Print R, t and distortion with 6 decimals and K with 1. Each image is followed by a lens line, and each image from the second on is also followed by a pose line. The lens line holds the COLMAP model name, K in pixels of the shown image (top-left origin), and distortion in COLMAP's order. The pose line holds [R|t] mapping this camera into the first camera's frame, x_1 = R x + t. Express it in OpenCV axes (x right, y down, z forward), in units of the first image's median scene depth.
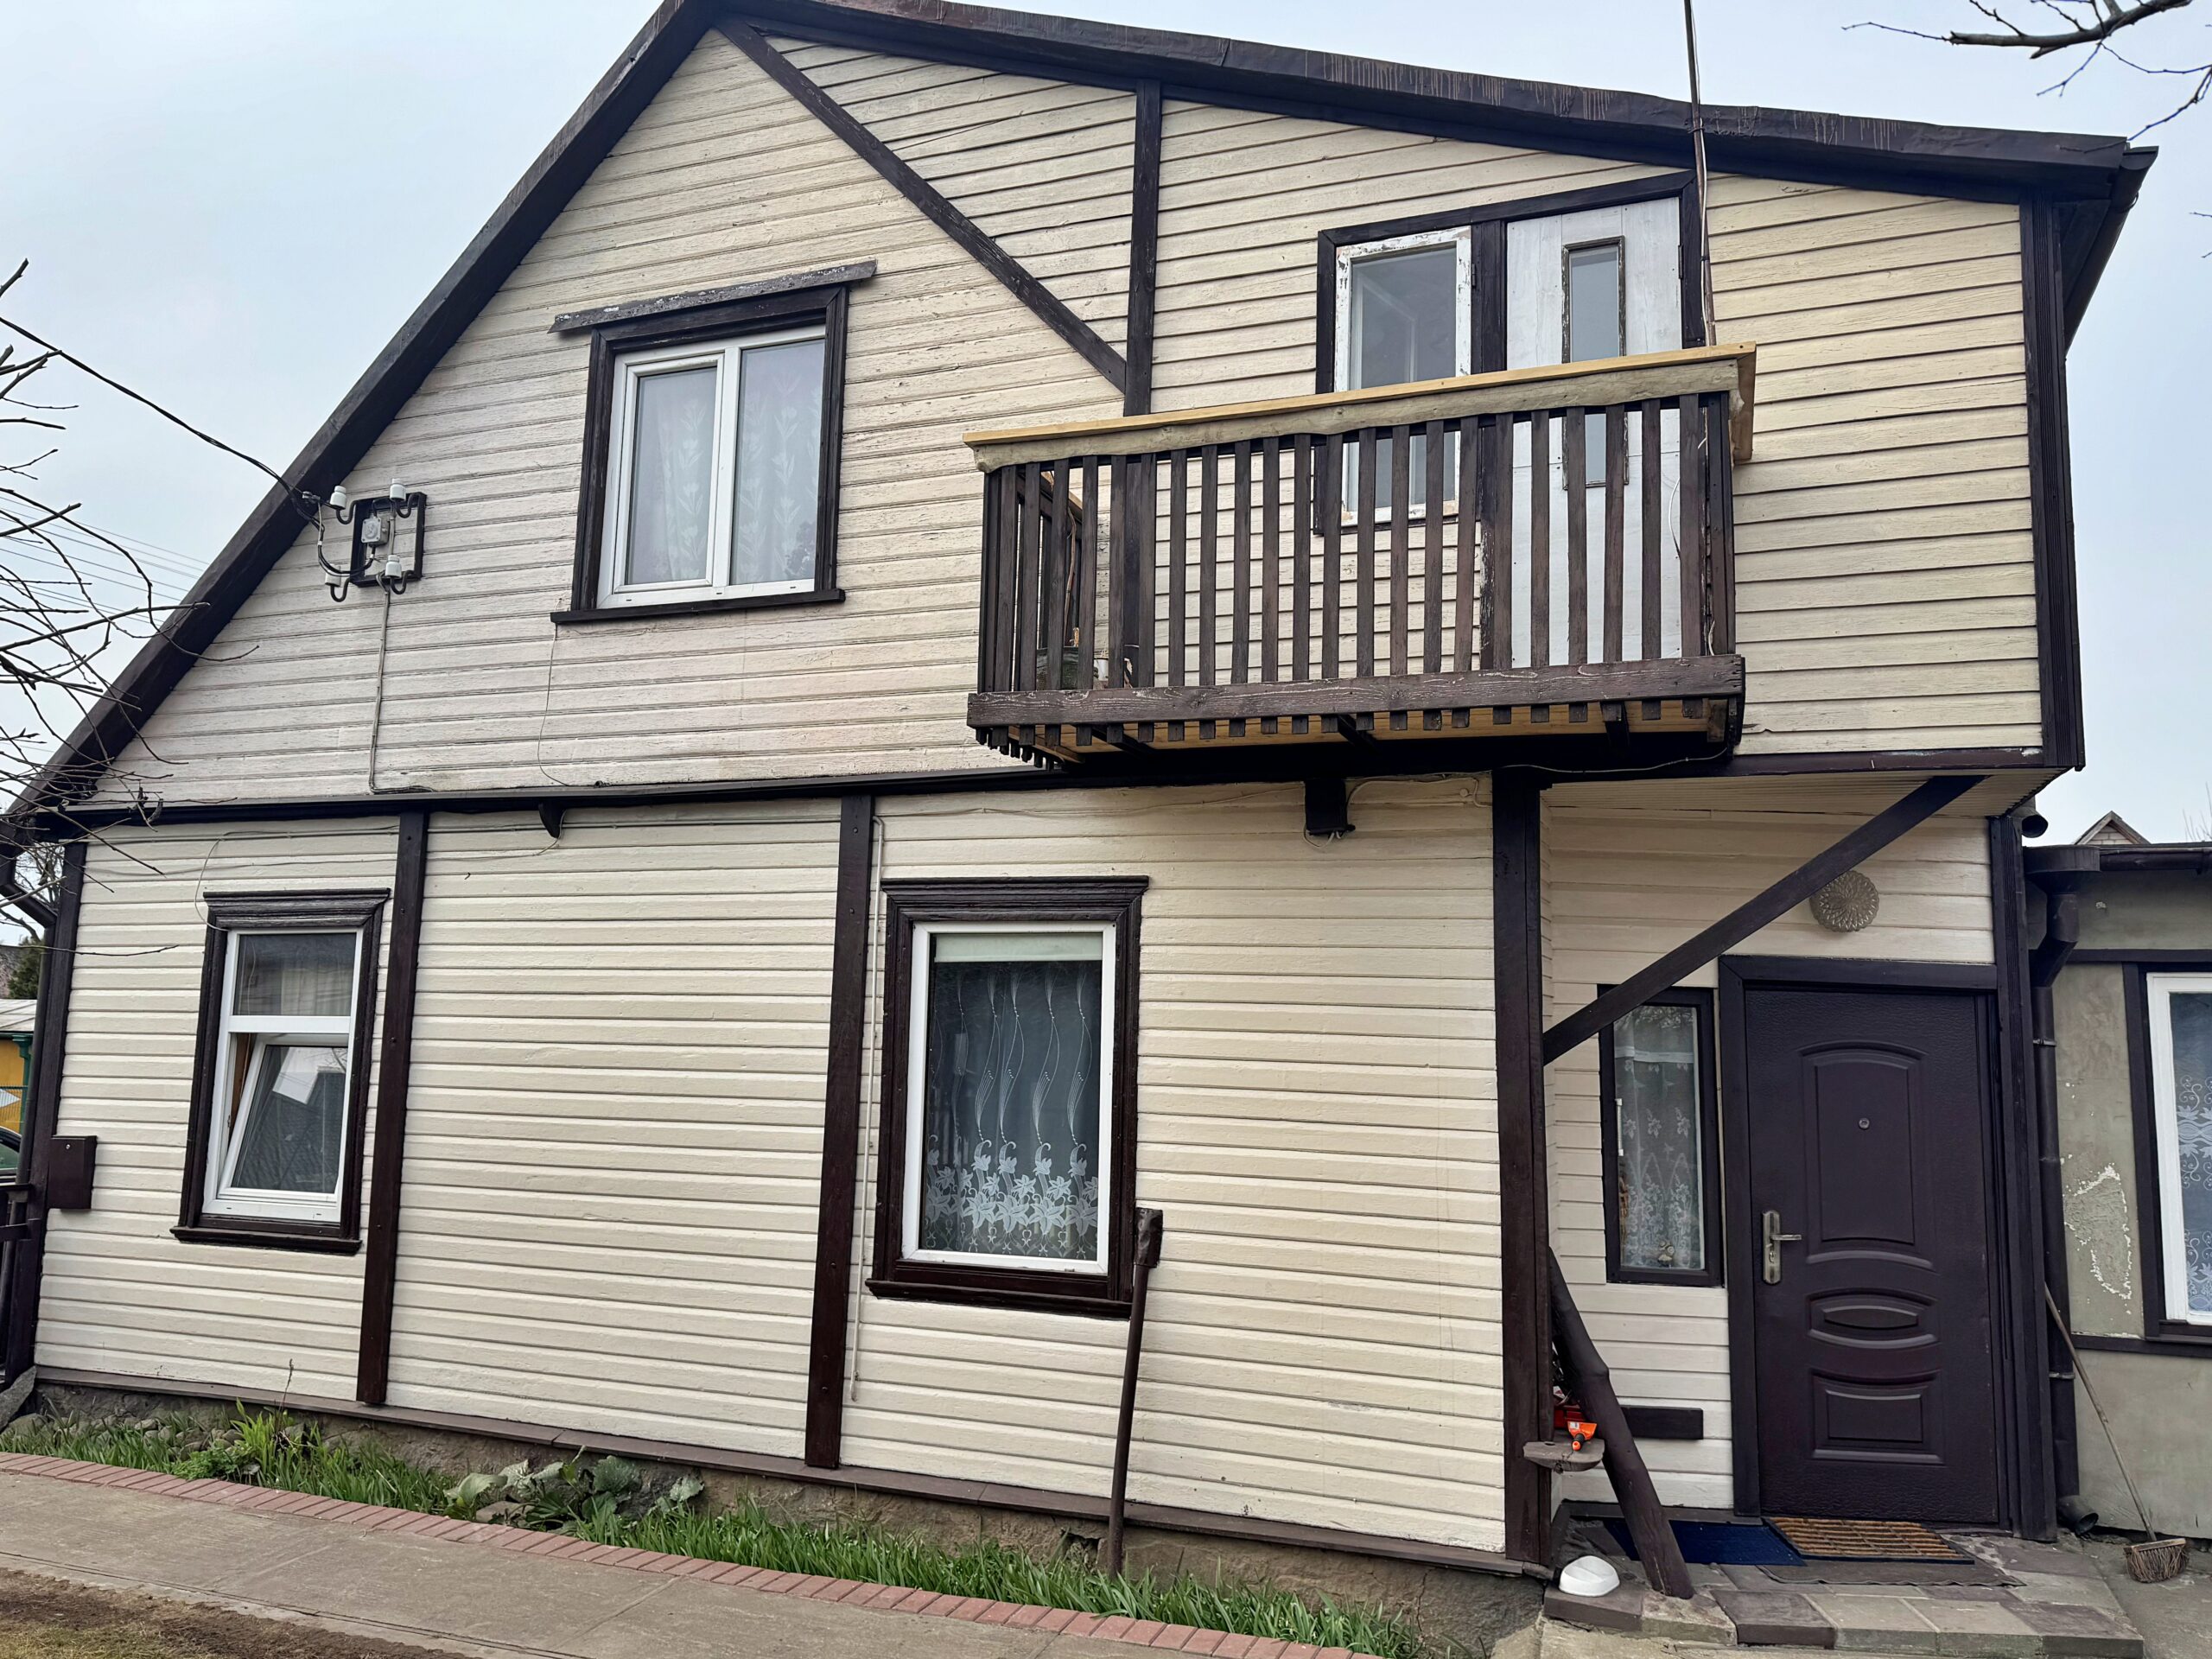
lens RADIAL K [[1616.6, 0, 1106.0], [0, 1616.6, 829.5], [0, 0, 1]] dist [0.008357, -0.001863]
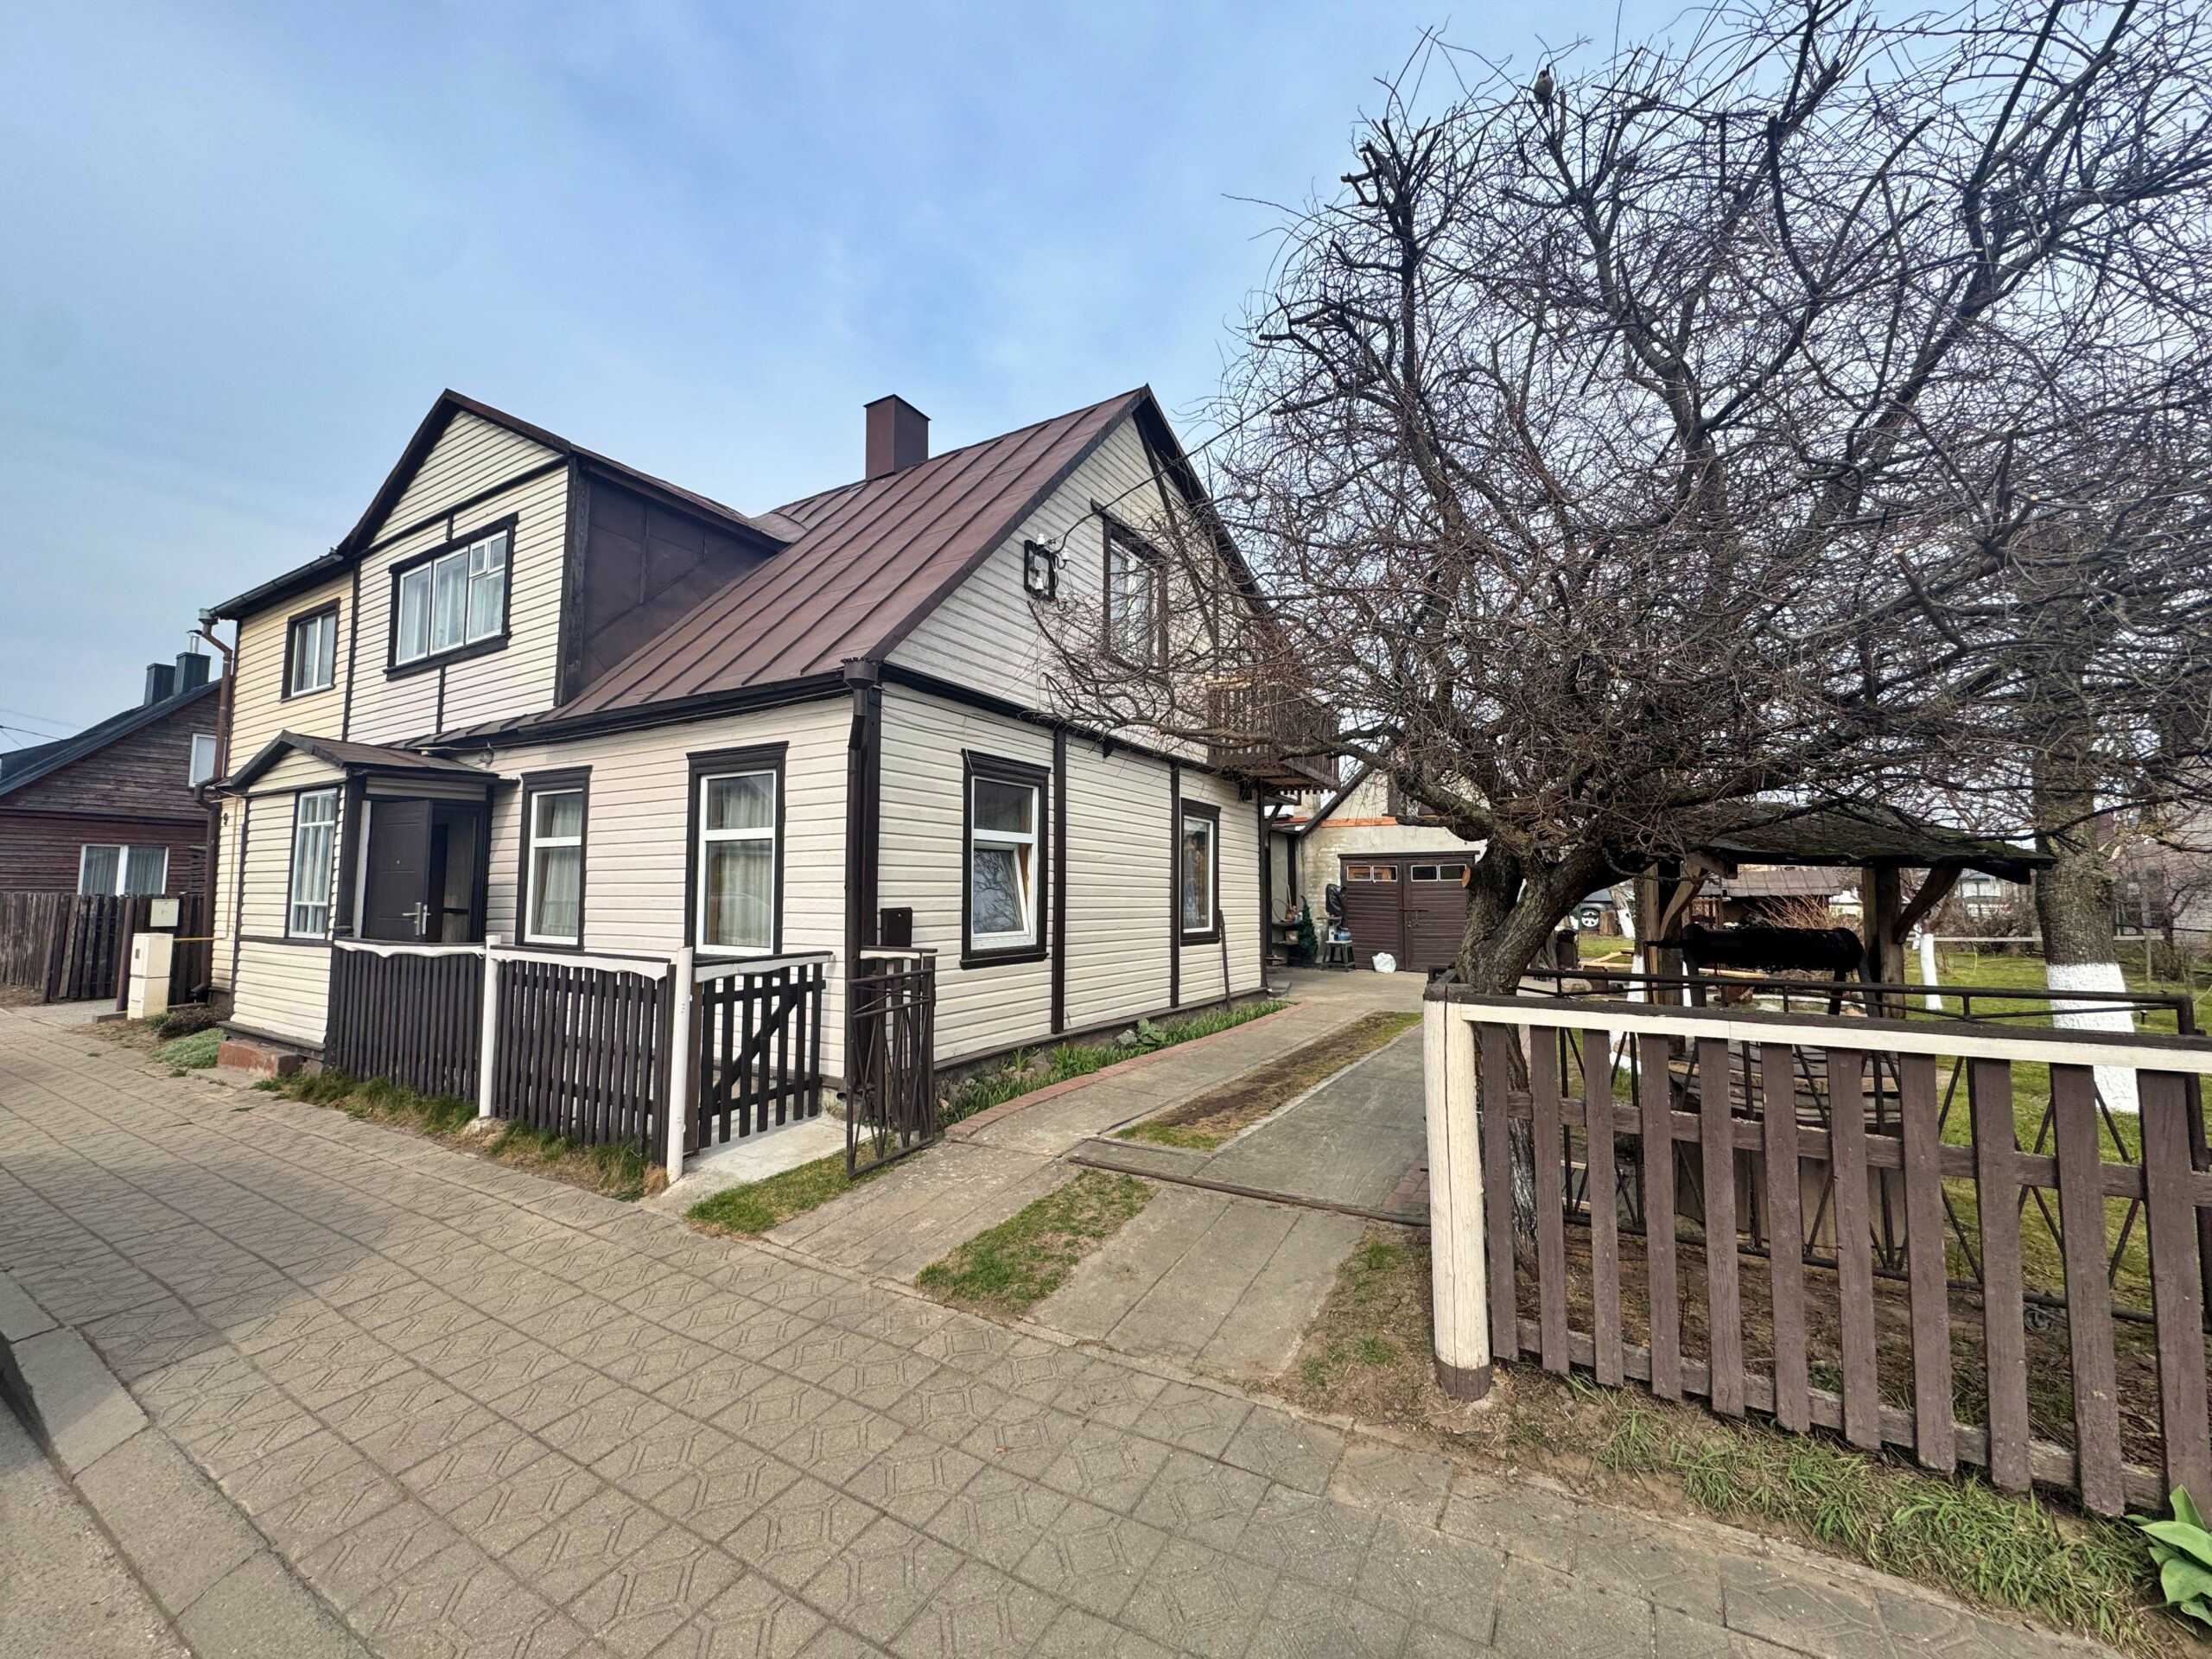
lens RADIAL K [[908.6, 0, 1106.0], [0, 908.6, 829.5], [0, 0, 1]] dist [-0.000947, -0.000087]
pose [[0.168594, 0.050054, 0.984414, -1.503092], [-0.137745, 0.990106, -0.026753, 0.130278], [-0.976014, -0.131087, 0.173821, 0.766967]]
